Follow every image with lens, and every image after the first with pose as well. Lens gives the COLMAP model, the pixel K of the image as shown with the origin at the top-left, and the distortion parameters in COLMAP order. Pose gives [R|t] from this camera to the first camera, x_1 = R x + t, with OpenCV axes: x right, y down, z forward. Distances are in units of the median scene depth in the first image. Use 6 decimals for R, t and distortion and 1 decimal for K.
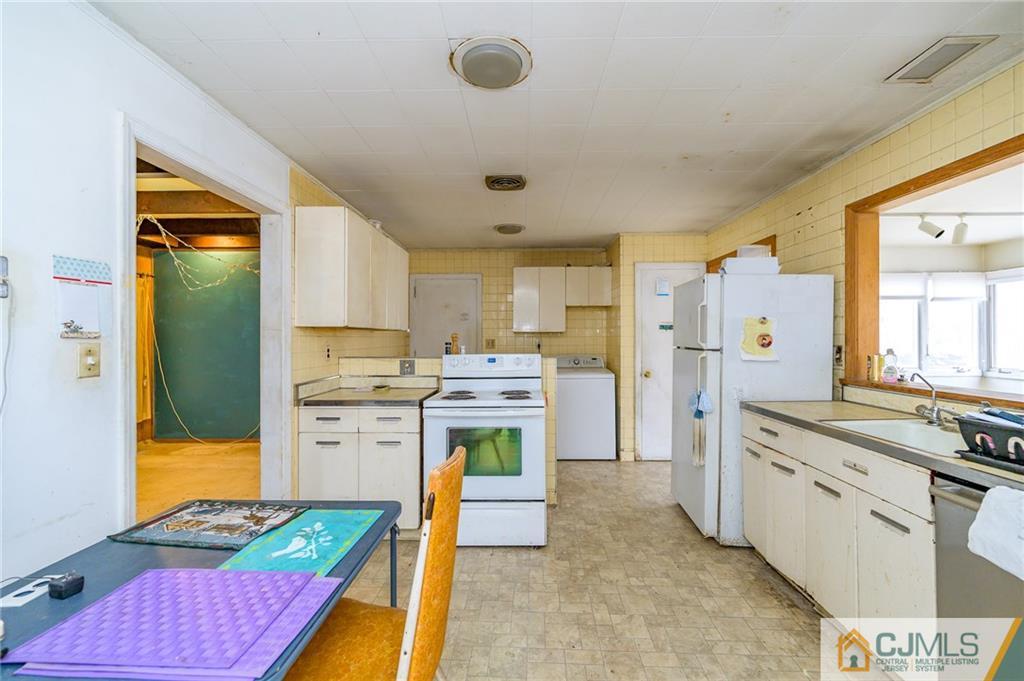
lens RADIAL K [[408.7, 0, 515.5], [0, 408.7, 333.8], [0, 0, 1]] dist [0.009688, -0.000668]
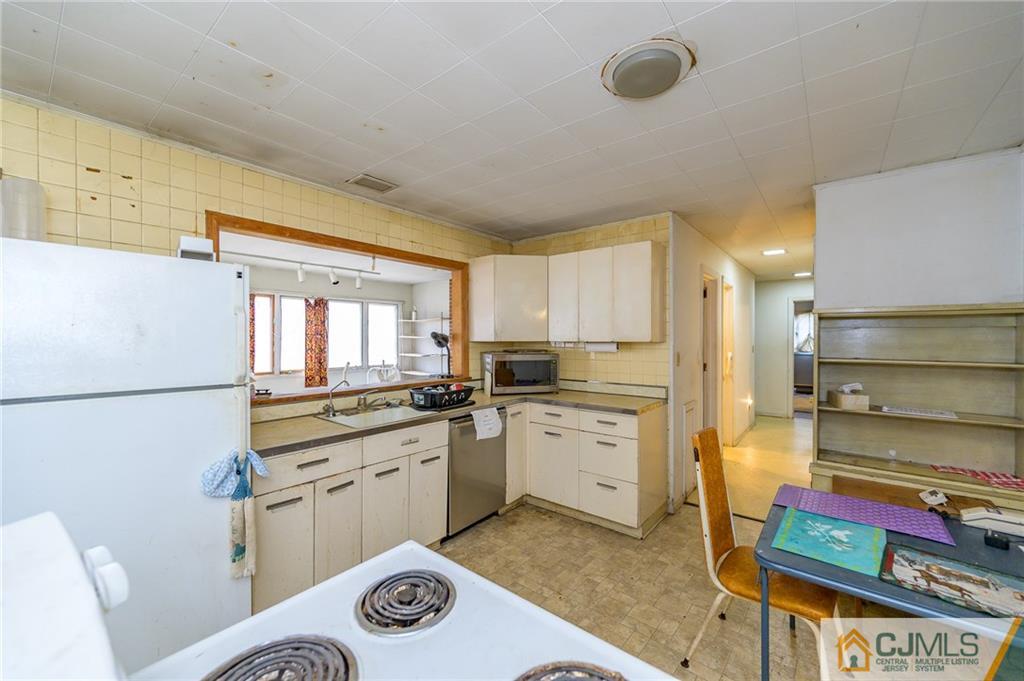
lens RADIAL K [[408.7, 0, 511.8], [0, 408.7, 338.0], [0, 0, 1]] dist [0.009688, -0.000668]
pose [[-0.793527, 0.003132, 0.608527, -0.450048], [-0.003275, 0.999950, -0.009417, -0.051882], [-0.608526, -0.009465, -0.793477, 2.272279]]
